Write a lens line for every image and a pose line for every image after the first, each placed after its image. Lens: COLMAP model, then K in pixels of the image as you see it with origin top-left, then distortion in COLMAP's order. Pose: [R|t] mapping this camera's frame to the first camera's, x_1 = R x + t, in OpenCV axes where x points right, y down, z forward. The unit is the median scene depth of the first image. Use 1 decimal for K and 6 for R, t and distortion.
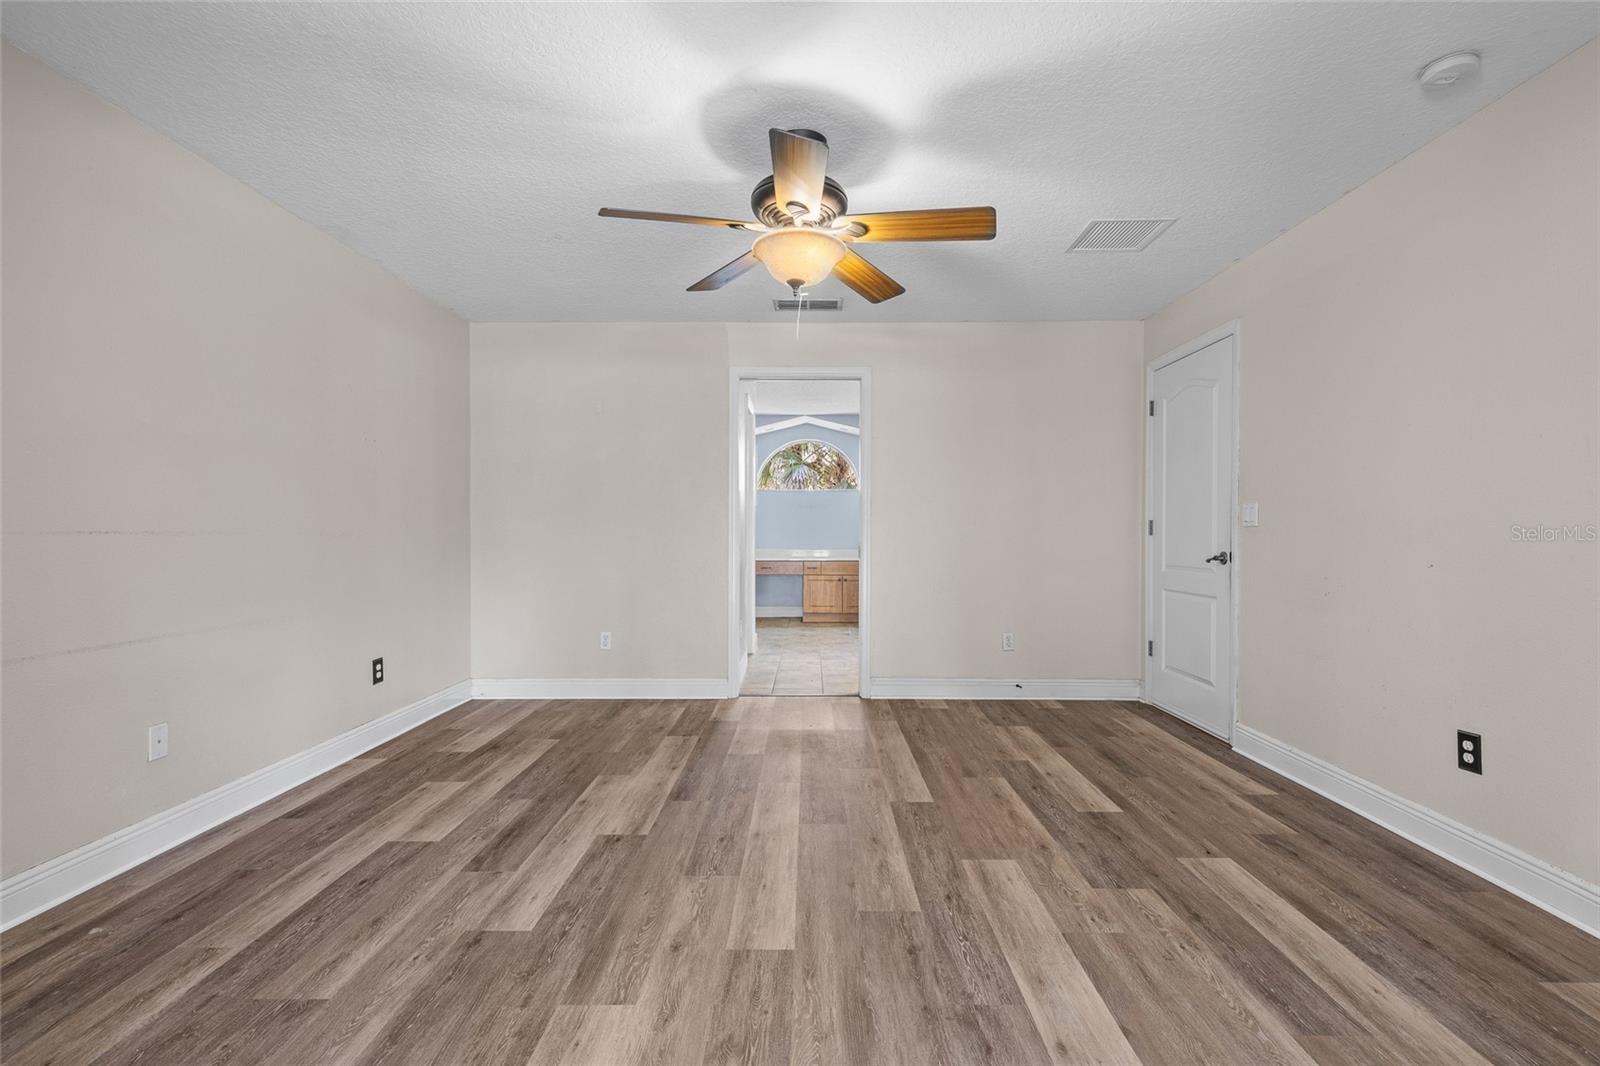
lens RADIAL K [[721.3, 0, 802.6], [0, 721.3, 530.9], [0, 0, 1]] dist [0.008535, -0.001857]
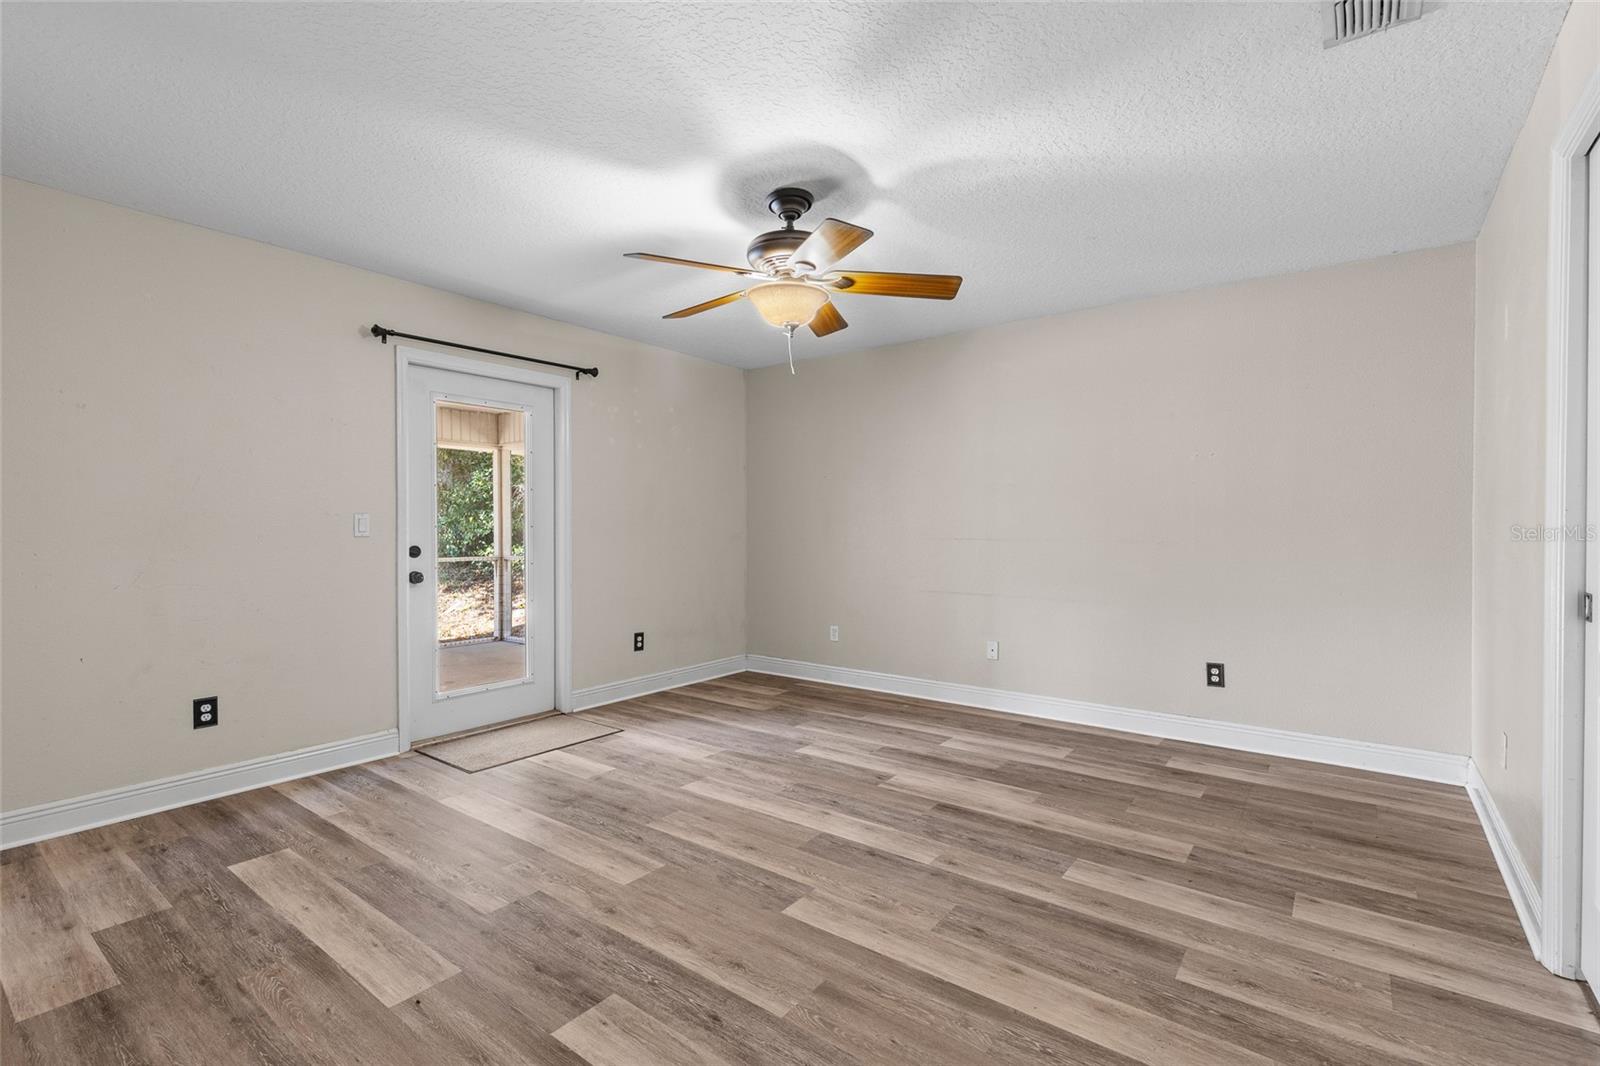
lens RADIAL K [[721.3, 0, 805.1], [0, 721.3, 533.0], [0, 0, 1]] dist [0.008535, -0.001857]
pose [[-0.597173, 0.004965, -0.802097, 0.918294], [-0.001070, 0.999975, 0.006987, -0.026848], [0.802112, 0.005031, -0.597153, 1.758615]]
